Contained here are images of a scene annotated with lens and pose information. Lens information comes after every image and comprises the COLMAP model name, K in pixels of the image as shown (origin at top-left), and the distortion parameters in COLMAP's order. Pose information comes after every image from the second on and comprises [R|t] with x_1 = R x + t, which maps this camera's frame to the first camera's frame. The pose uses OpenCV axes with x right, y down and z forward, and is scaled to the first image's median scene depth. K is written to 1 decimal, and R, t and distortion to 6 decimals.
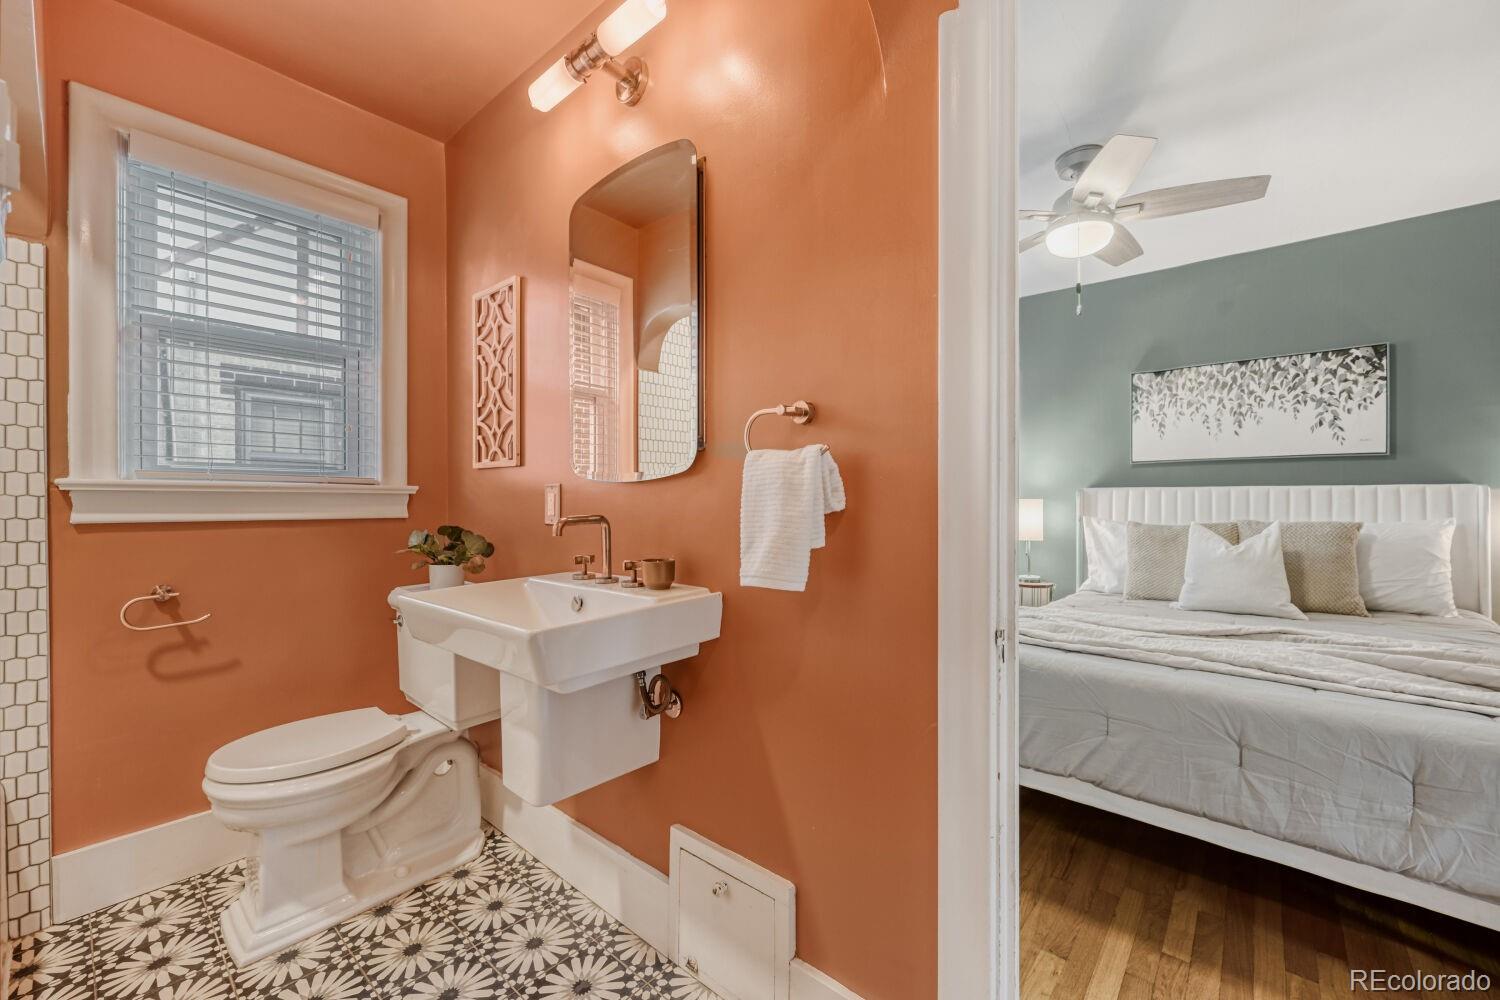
lens RADIAL K [[595.4, 0, 752.6], [0, 595.4, 501.3], [0, 0, 1]] dist [-0.002276, 0.000069]
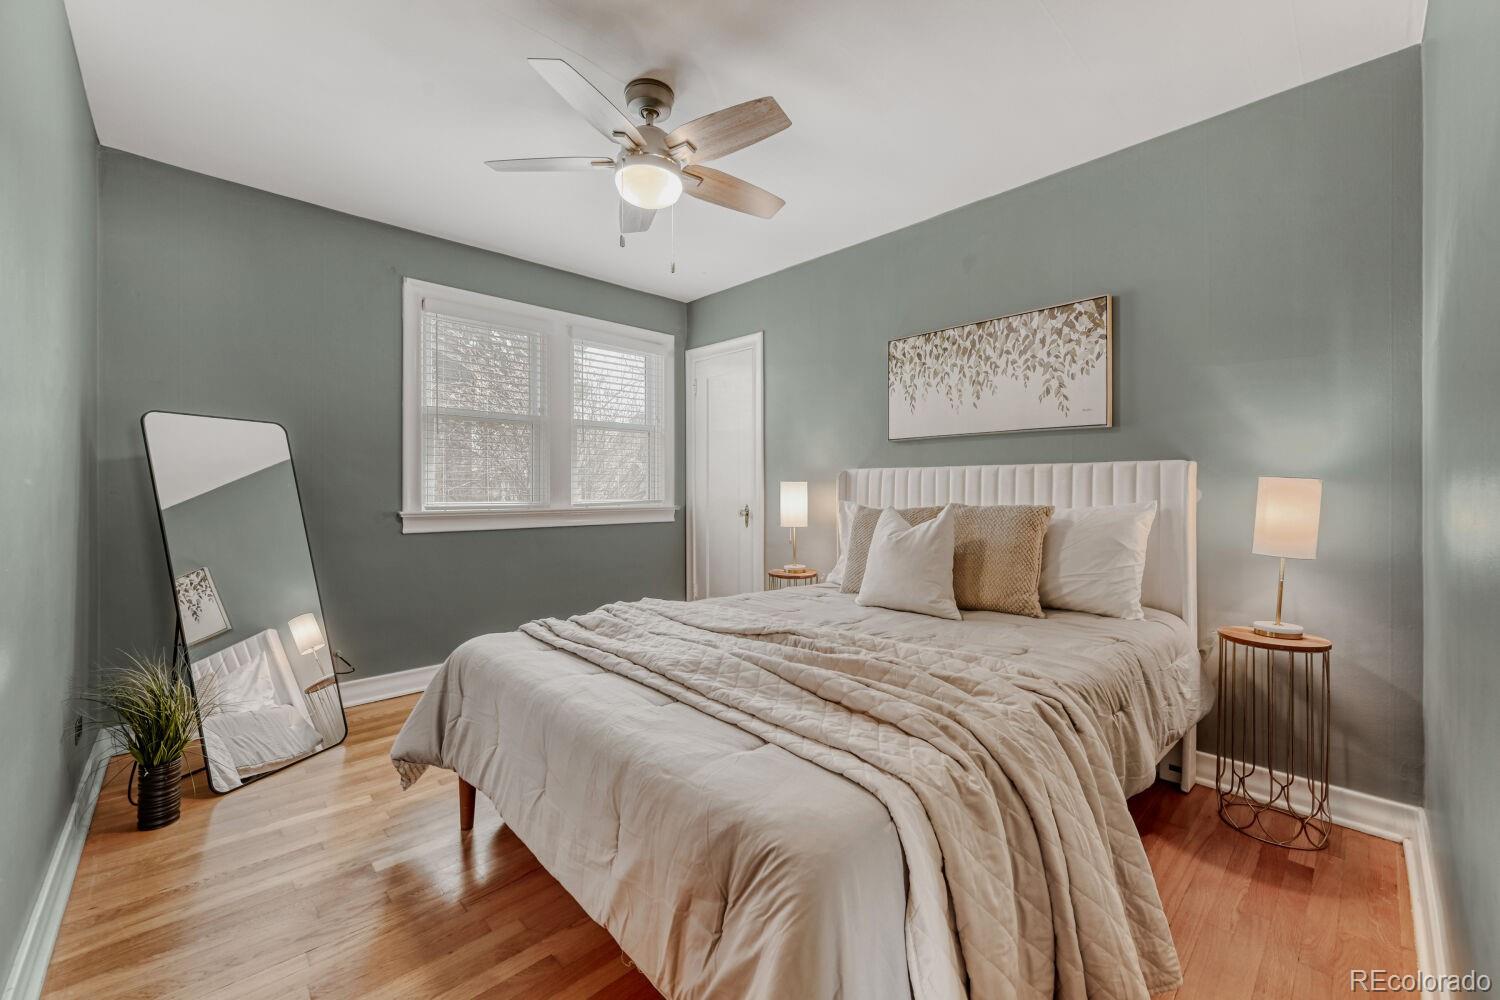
lens RADIAL K [[595.4, 0, 752.6], [0, 595.4, 501.3], [0, 0, 1]] dist [-0.002276, 0.000069]
pose [[0.995872, -0.000022, -0.090774, 0.613335], [0.001996, 0.999764, 0.021654, 0.007945], [0.090752, -0.021746, 0.995636, 0.099341]]
